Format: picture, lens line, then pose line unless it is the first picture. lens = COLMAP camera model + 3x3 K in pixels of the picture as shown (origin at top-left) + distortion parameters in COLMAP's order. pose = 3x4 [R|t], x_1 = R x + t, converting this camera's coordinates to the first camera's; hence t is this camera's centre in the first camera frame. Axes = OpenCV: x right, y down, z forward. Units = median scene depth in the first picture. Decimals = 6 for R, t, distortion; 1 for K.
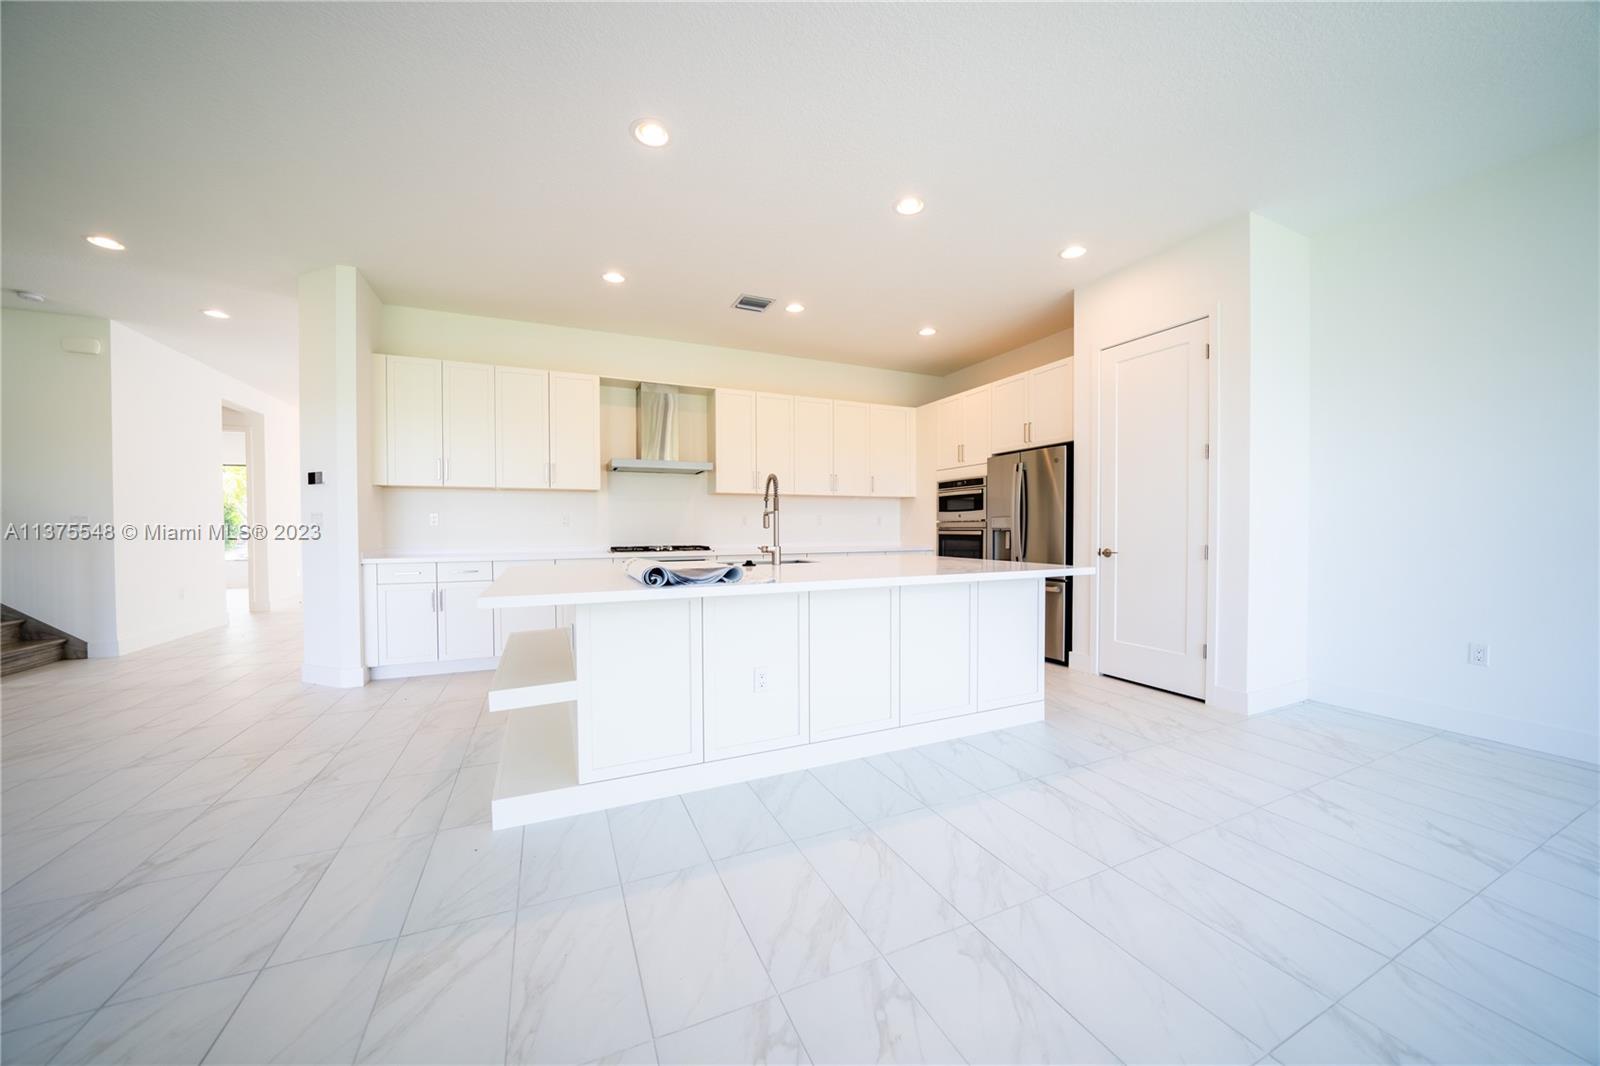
lens RADIAL K [[557.6, 0, 803.0], [0, 557.6, 537.0], [0, 0, 1]] dist [-0.011297, 0.001411]
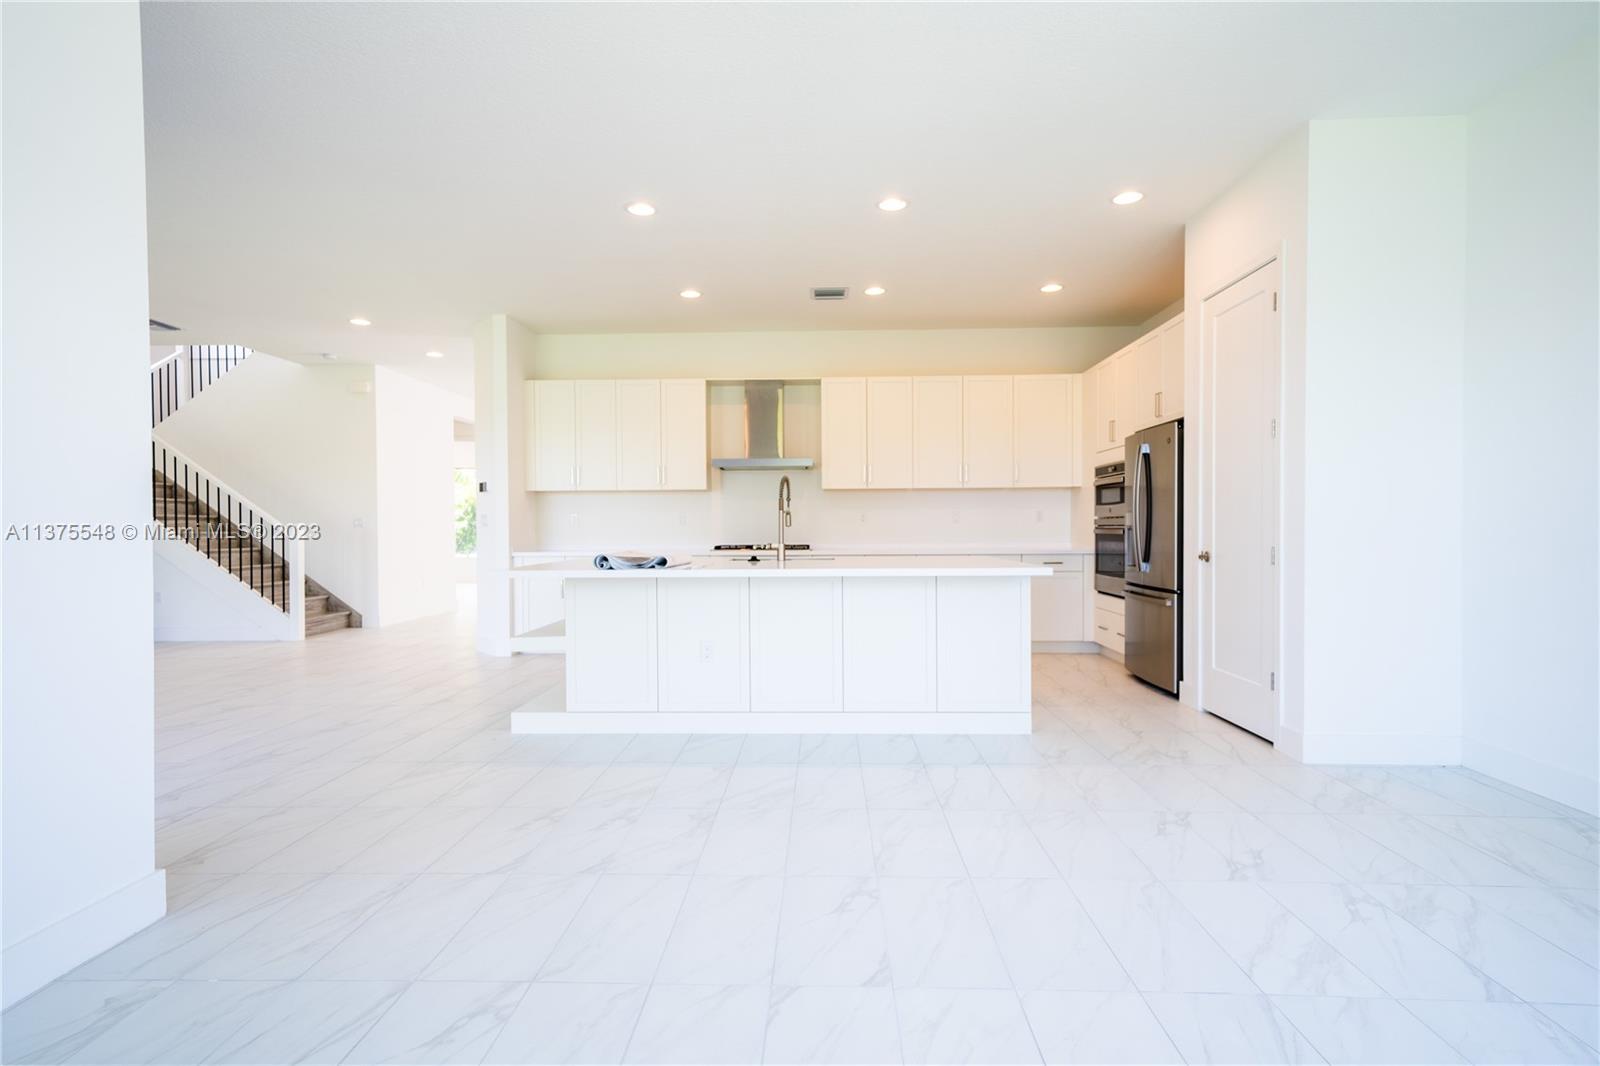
lens RADIAL K [[788.7, 0, 801.5], [0, 788.7, 534.9], [0, 0, 1]] dist [0.042117, -0.000505]
pose [[0.899048, 0.003463, -0.437836, 0.470895], [-0.005105, 0.999984, -0.002574, 0.002031], [0.437820, 0.004550, 0.899051, -0.252266]]
